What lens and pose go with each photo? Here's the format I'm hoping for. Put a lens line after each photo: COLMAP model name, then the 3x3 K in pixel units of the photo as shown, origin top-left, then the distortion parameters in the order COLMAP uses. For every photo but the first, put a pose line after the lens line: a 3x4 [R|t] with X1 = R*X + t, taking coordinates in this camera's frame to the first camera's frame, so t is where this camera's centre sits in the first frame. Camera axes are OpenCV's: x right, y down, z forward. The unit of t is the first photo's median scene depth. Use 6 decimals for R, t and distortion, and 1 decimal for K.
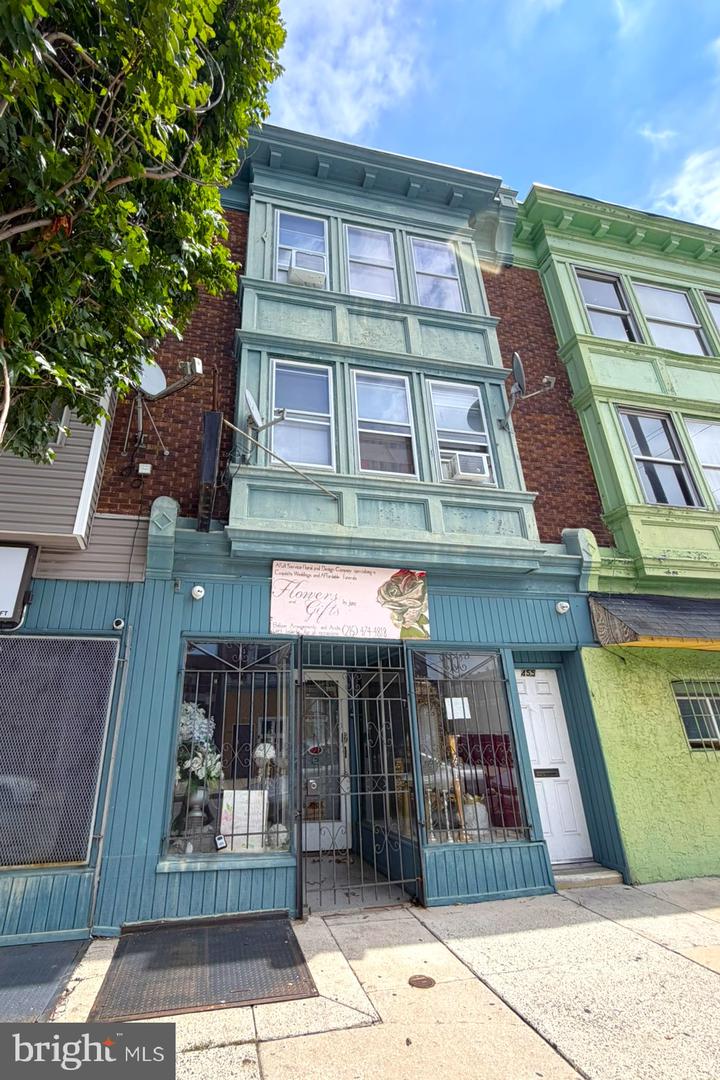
lens RADIAL K [[481.2, 0, 313.6], [0, 481.2, 534.4], [0, 0, 1]] dist [0.001409, 0.000048]
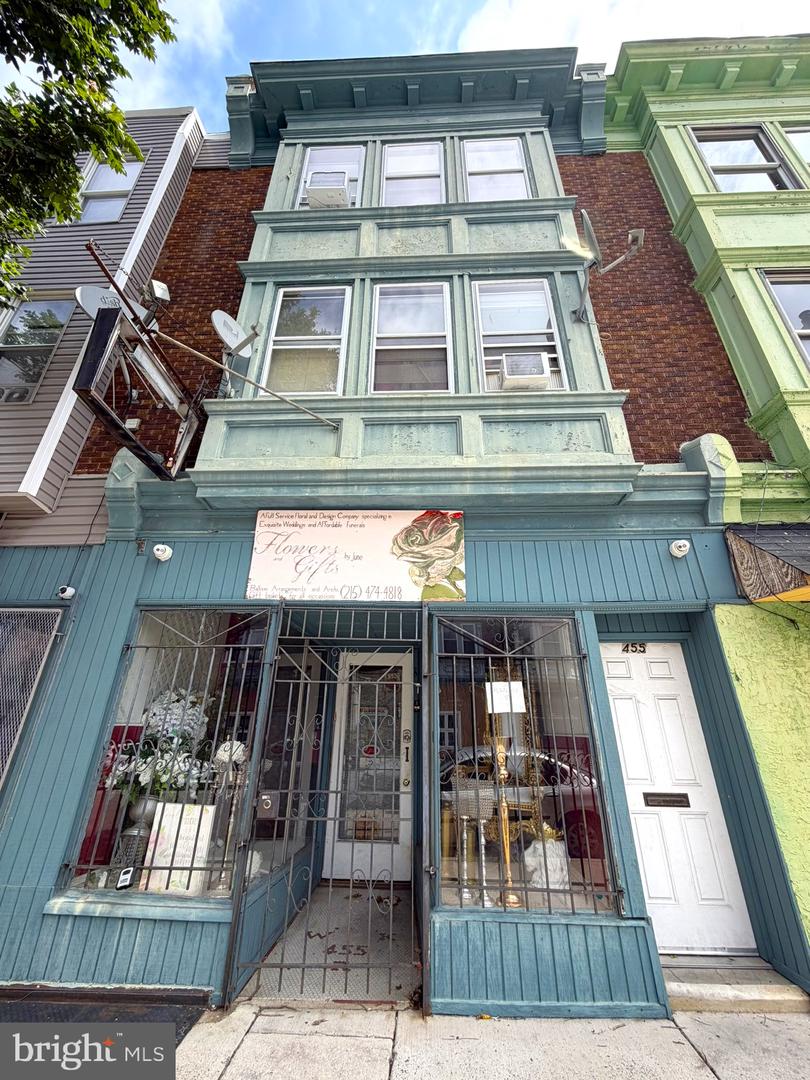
lens RADIAL K [[427.8, 0, 405.0], [0, 427.8, 540.0], [0, 0, 1]] dist [0.000460, -0.000069]
pose [[0.969368, -0.079666, -0.232332, 0.303805], [0.073475, 0.996676, -0.035197, 0.141691], [0.234364, 0.017048, 0.971999, 0.352236]]
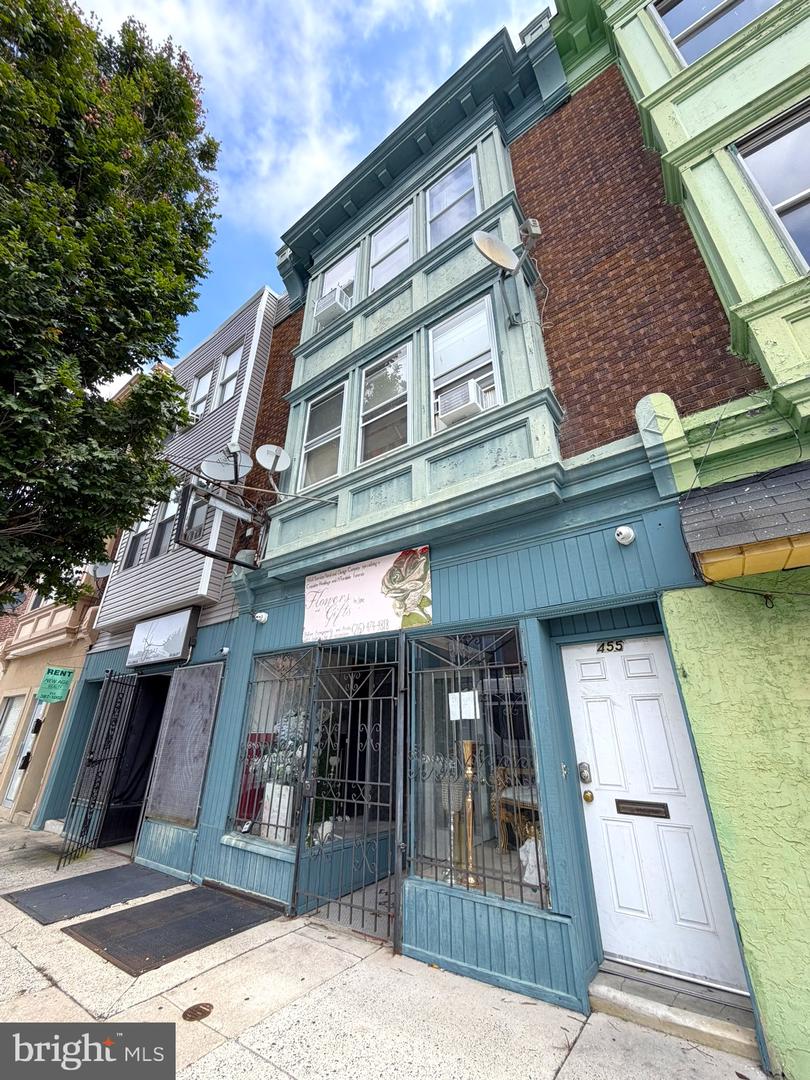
lens RADIAL K [[427.8, 0, 405.0], [0, 427.8, 540.0], [0, 0, 1]] dist [0.000460, -0.000069]
pose [[0.670481, -0.290794, -0.682565, 0.745542], [0.274374, 0.951951, -0.136045, 0.165229], [0.689329, -0.096063, 0.718051, 0.439646]]
